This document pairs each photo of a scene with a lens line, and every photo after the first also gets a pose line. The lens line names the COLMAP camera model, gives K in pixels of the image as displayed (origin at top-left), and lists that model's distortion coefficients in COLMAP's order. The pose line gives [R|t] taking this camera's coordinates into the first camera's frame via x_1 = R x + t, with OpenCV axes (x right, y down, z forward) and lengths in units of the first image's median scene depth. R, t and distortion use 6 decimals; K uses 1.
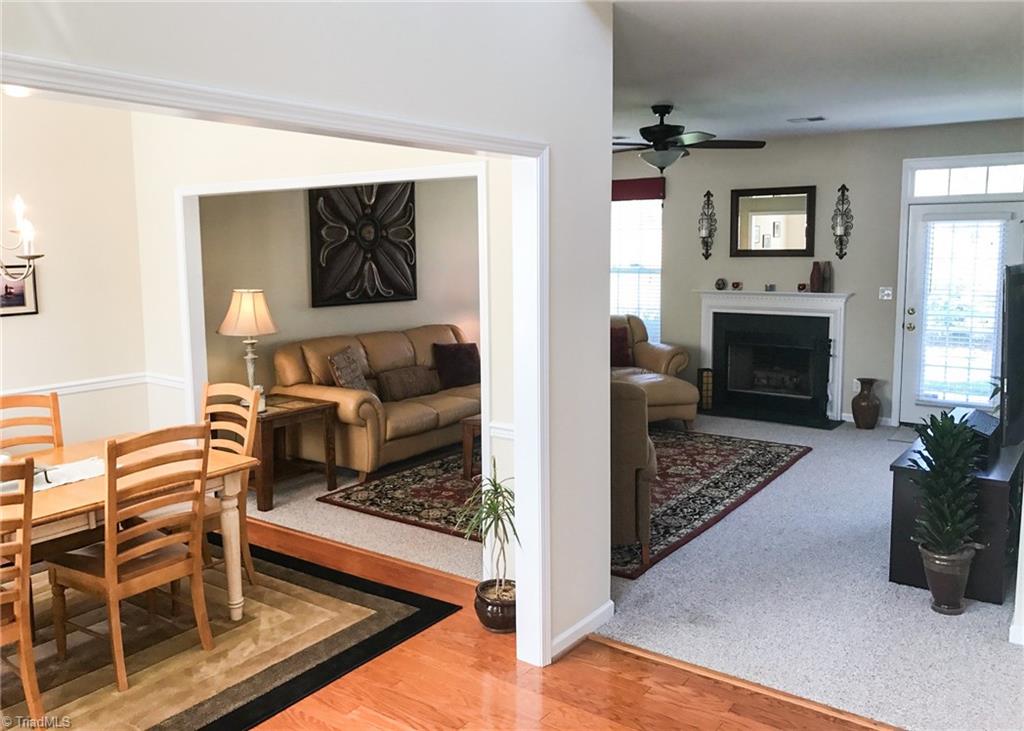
lens RADIAL K [[868.0, 0, 511.8], [0, 868.0, 326.3], [0, 0, 1]] dist [0.238472, -0.000071]
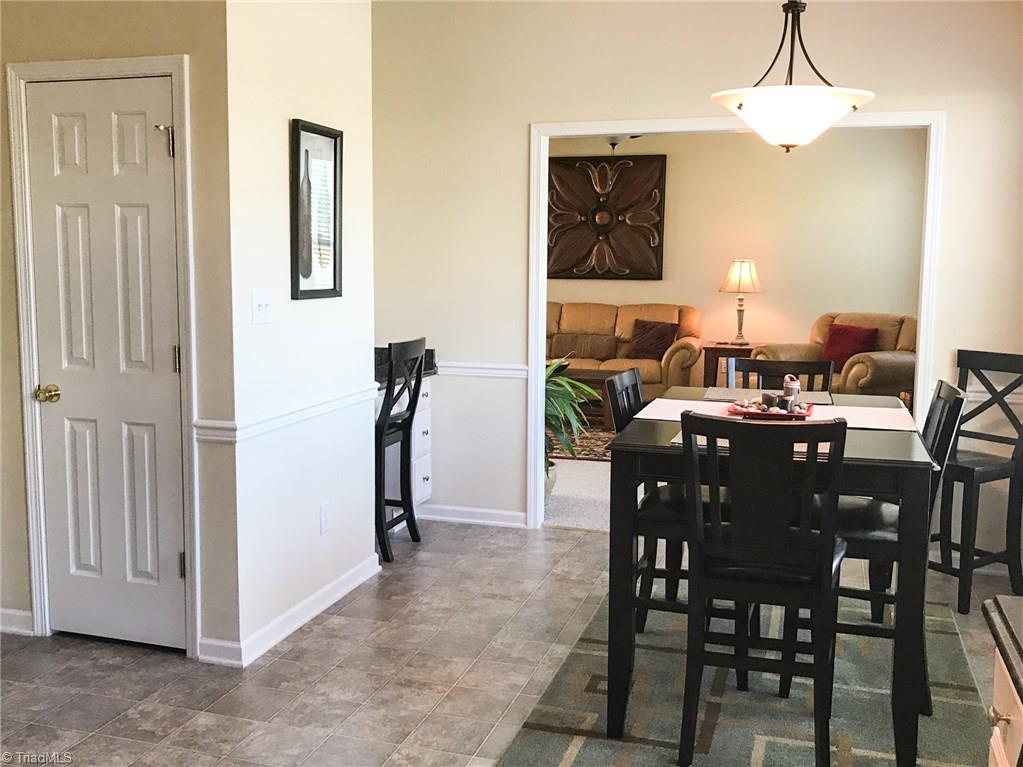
lens RADIAL K [[1028.0, 0, 511.5], [0, 1028.0, 383.5], [0, 0, 1]] dist [0.086043, -0.017212]
pose [[0.325613, 0.125348, -0.937158, 1.051961], [-0.094942, 0.990498, 0.099495, -0.013487], [0.940724, 0.056579, 0.334420, 0.422792]]
